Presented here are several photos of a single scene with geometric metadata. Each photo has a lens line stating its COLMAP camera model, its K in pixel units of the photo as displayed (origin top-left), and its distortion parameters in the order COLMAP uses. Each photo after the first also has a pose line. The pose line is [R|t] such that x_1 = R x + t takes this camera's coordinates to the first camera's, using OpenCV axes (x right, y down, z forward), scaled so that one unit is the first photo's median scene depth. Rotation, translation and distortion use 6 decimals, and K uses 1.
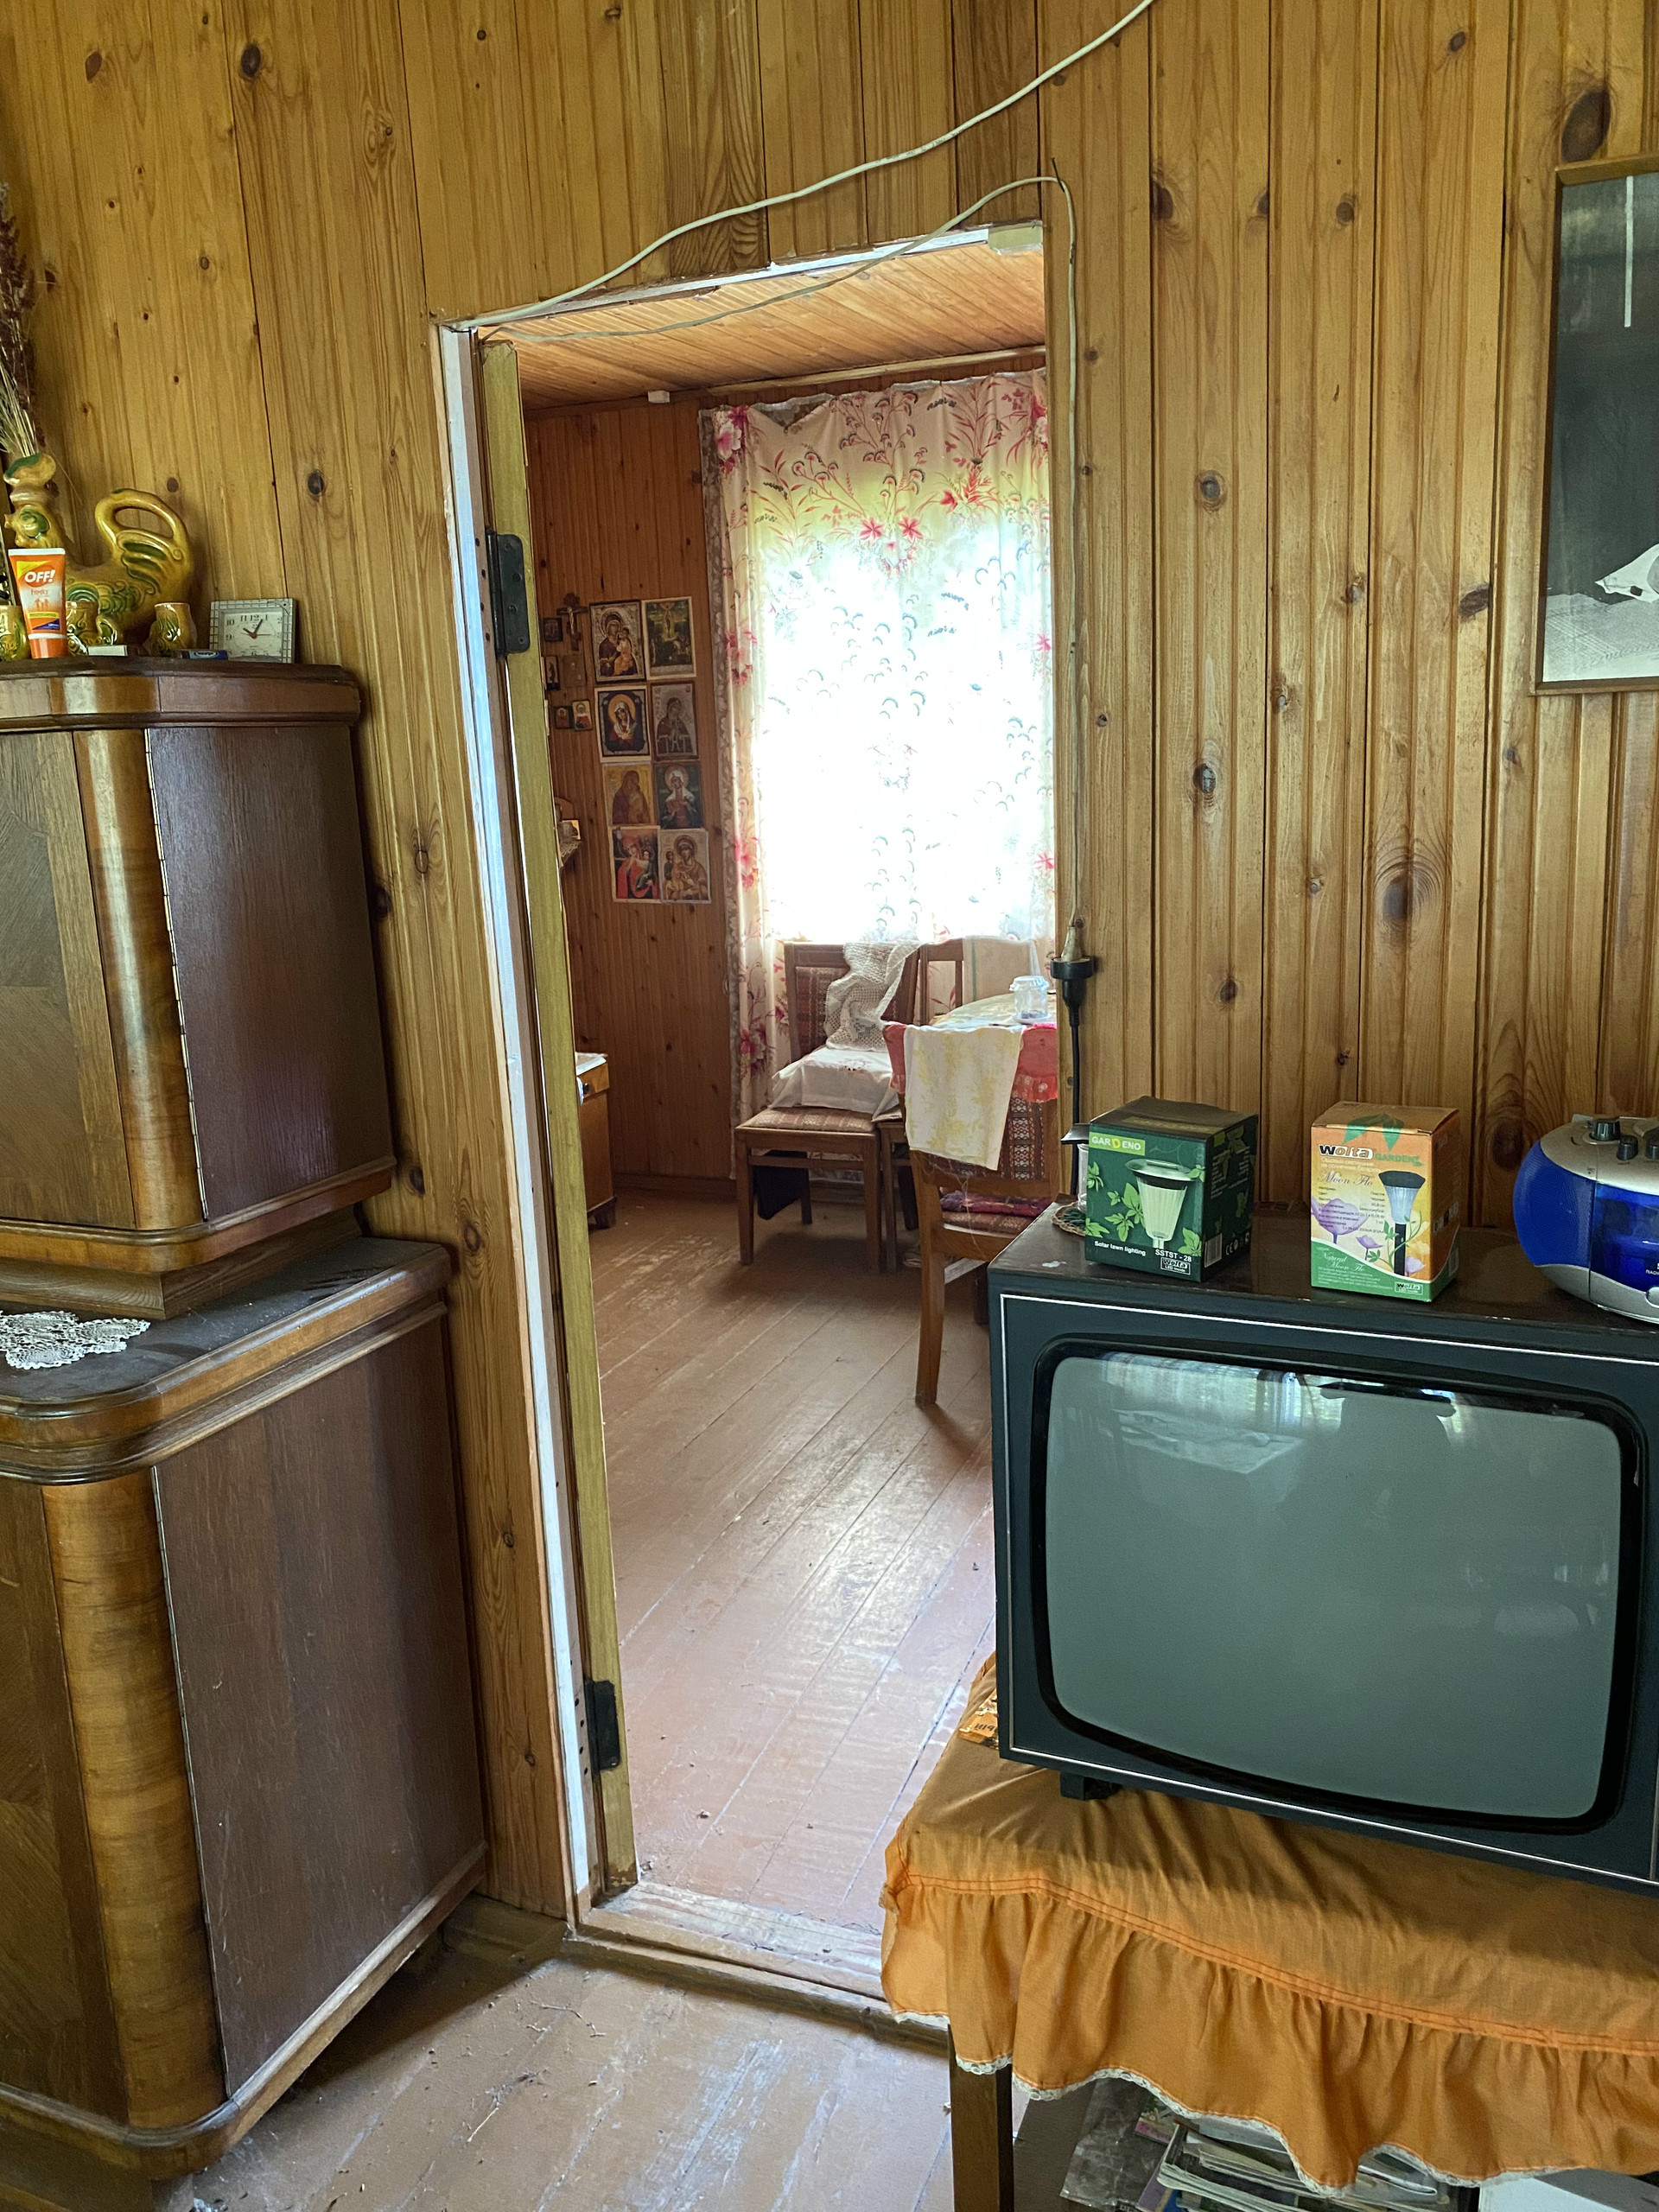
lens RADIAL K [[1667.6, 0, 857.1], [0, 1667.6, 1116.8], [0, 0, 1]] dist [0.039672, -0.048271]
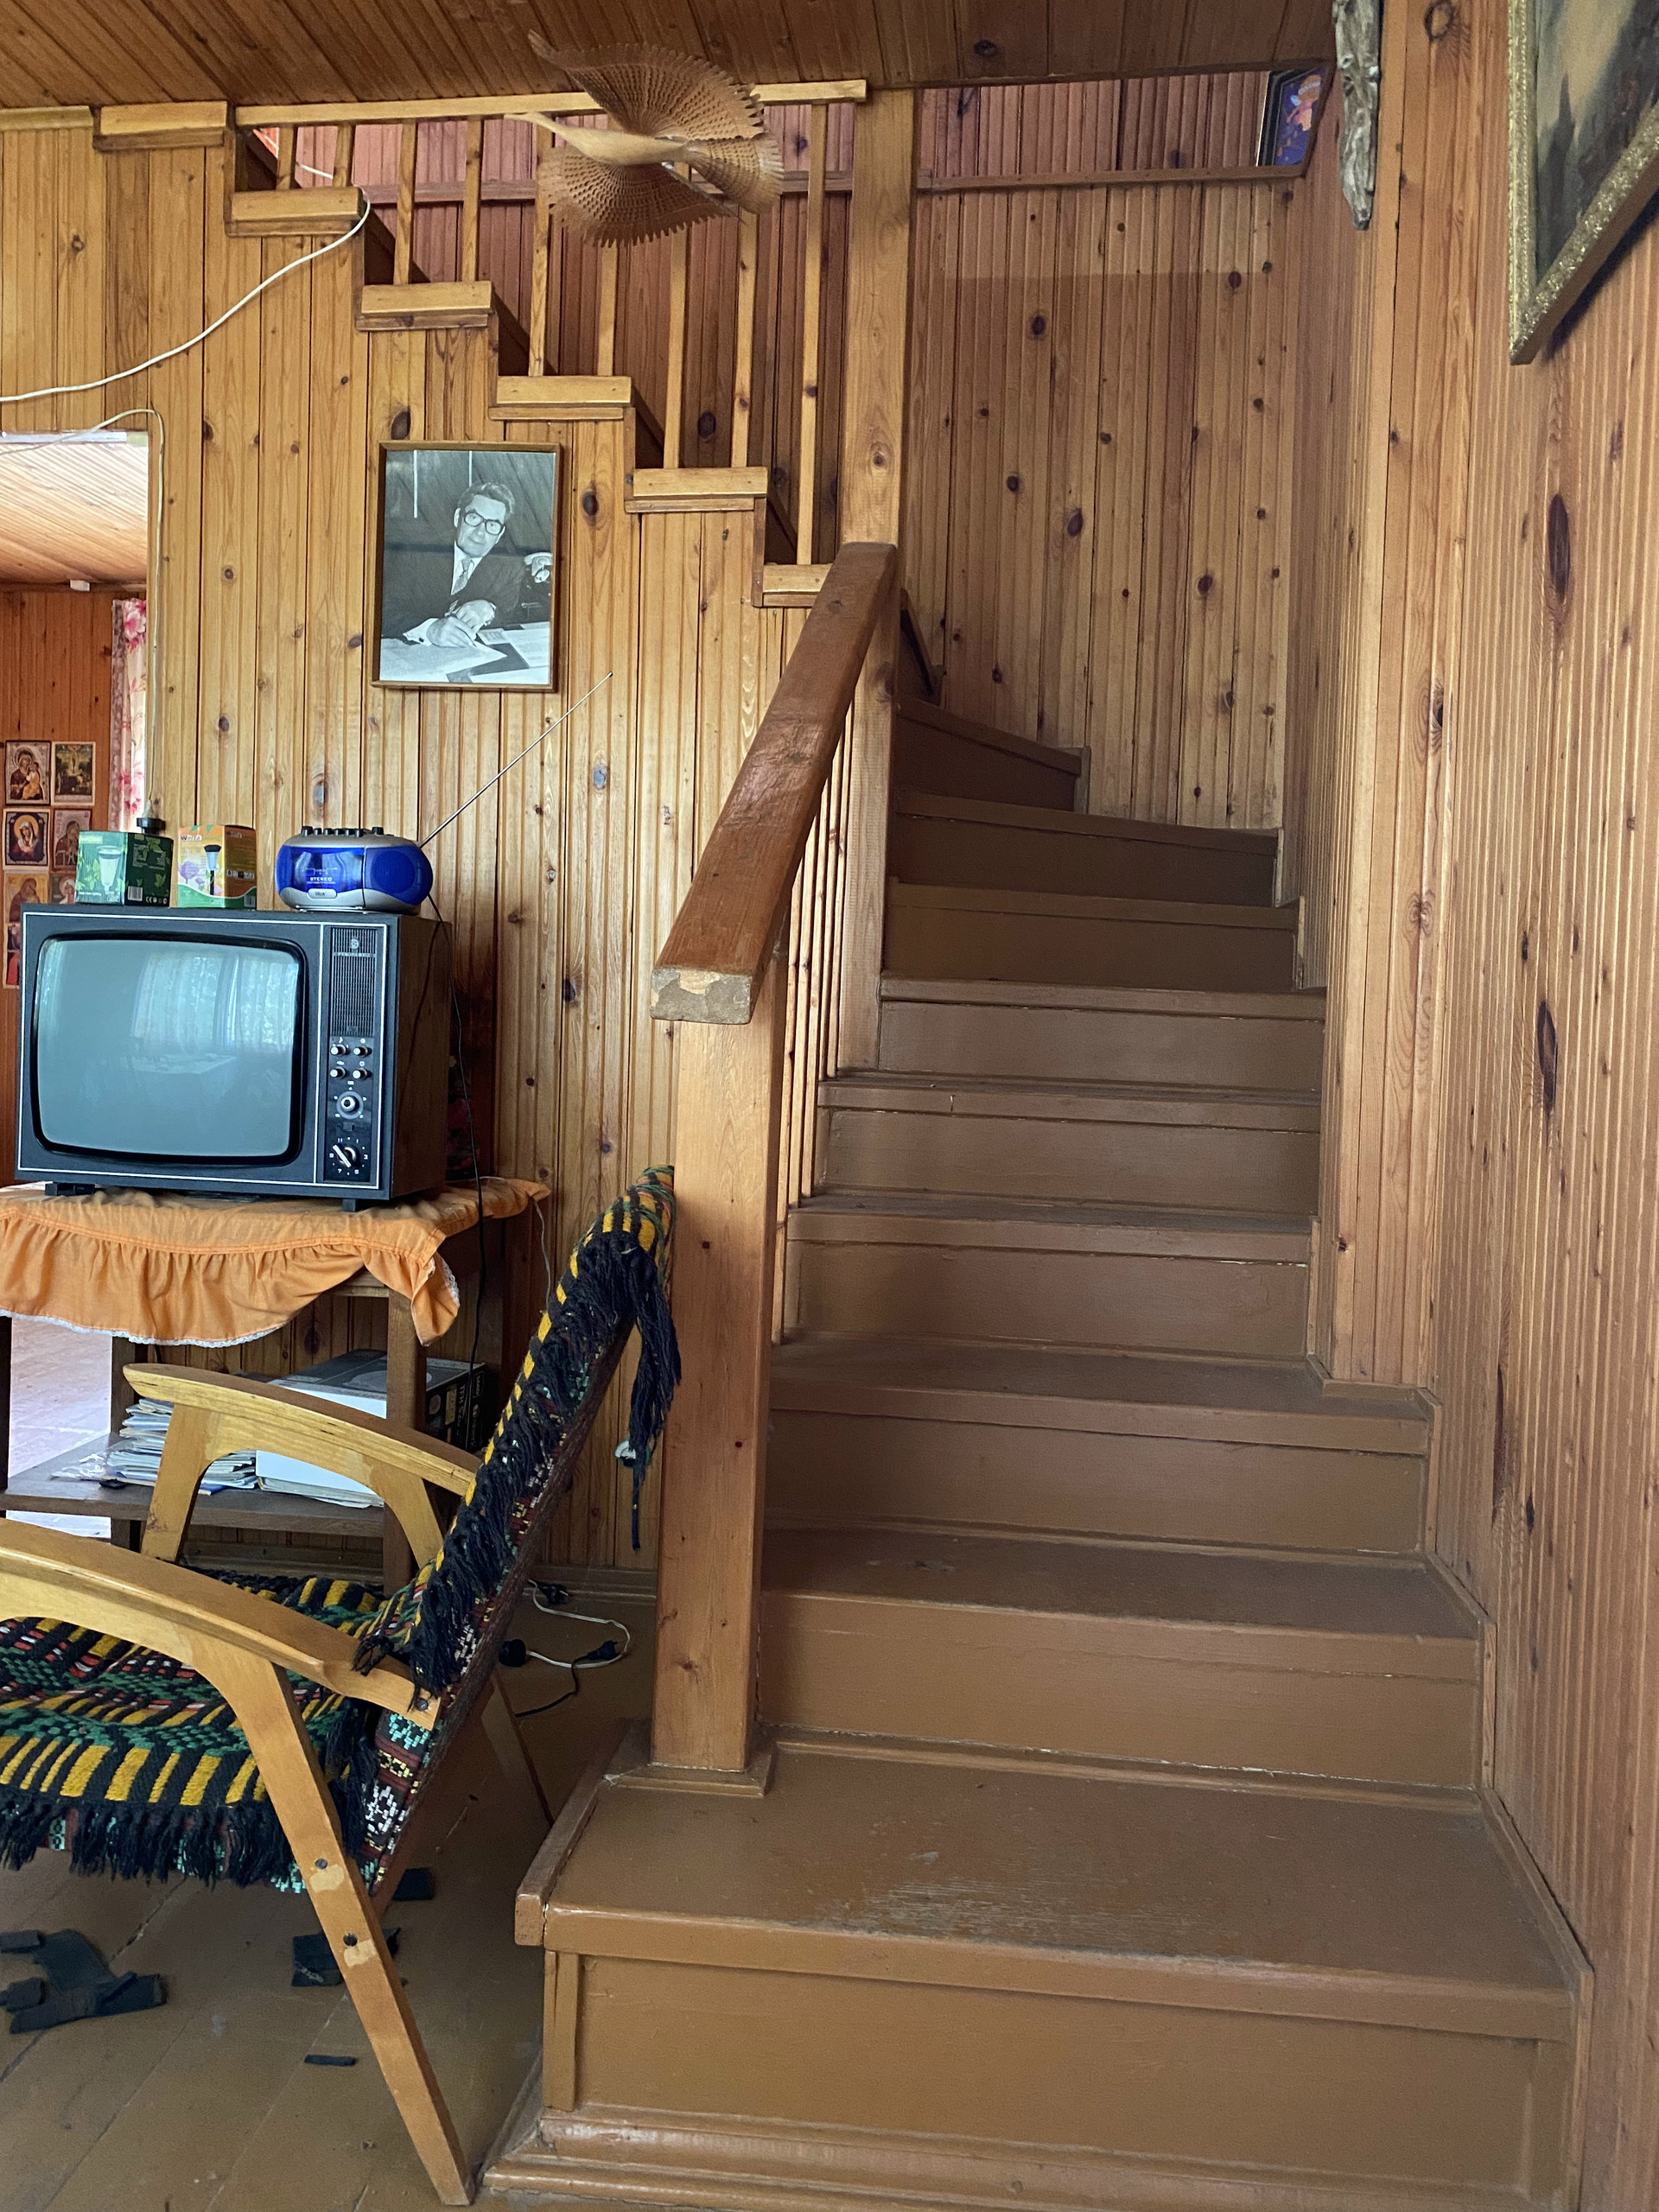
lens RADIAL K [[1645.8, 0, 826.8], [0, 1645.8, 1105.9], [0, 0, 1]] dist [-0.008278, 0.005320]
pose [[0.962118, 0.062877, 0.265283, 0.119024], [-0.016967, 0.984965, -0.171919, 0.154908], [-0.272105, 0.160905, 0.948719, -0.250622]]
